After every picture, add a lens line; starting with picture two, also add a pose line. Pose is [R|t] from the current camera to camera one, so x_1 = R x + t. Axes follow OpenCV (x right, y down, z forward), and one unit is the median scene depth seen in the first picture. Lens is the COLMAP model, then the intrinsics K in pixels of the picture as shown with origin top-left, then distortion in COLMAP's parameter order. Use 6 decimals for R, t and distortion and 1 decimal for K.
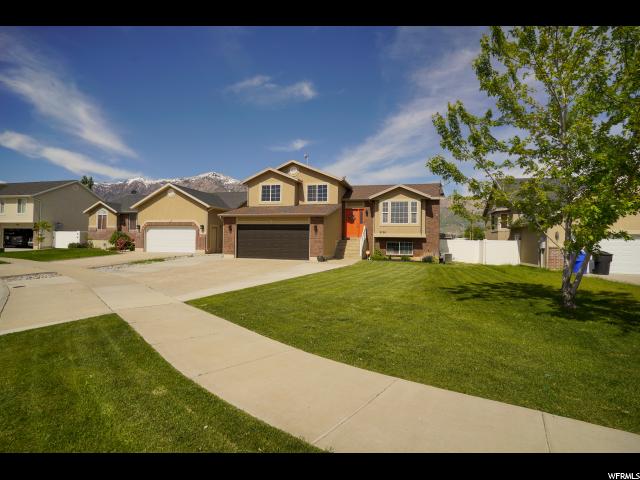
lens RADIAL K [[336.6, 0, 320.0], [0, 336.6, 240.0], [0, 0, 1]] dist [-0.046042, 0.000174]
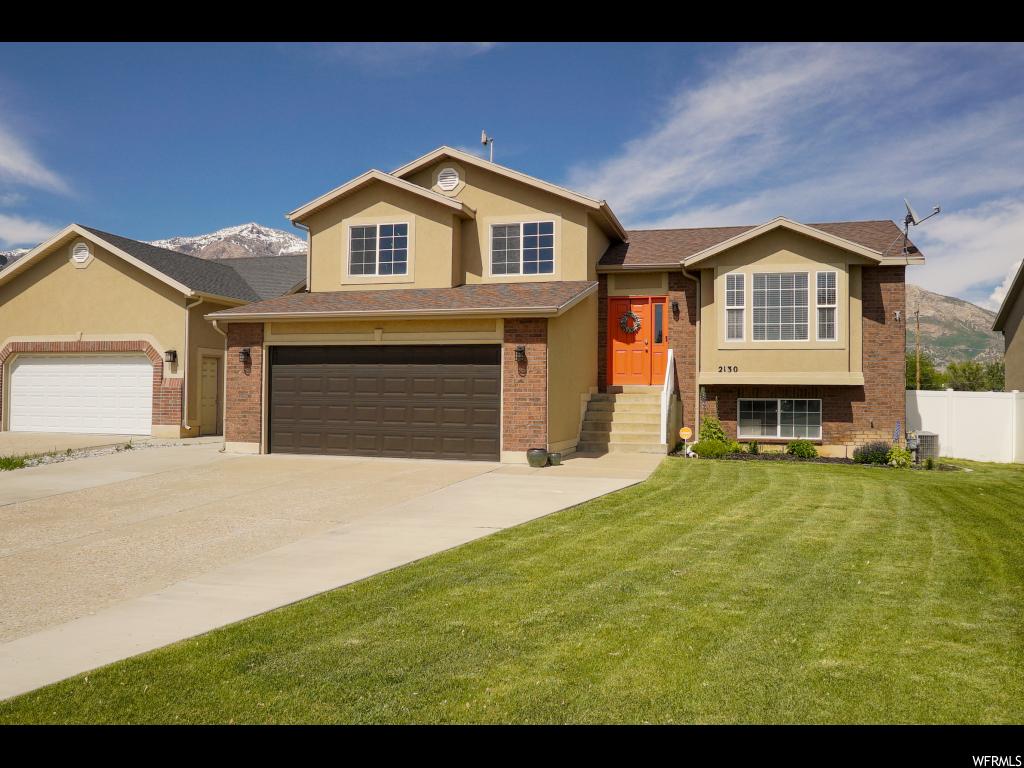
lens RADIAL K [[804.9, 0, 512.0], [0, 804.9, 384.0], [0, 0, 1]] dist [-0.002023, -0.000119]
pose [[0.999982, -0.005201, -0.002990, -0.016422], [0.005179, 0.999959, -0.007363, -0.004057], [0.003029, 0.007348, 0.999968, 0.230358]]
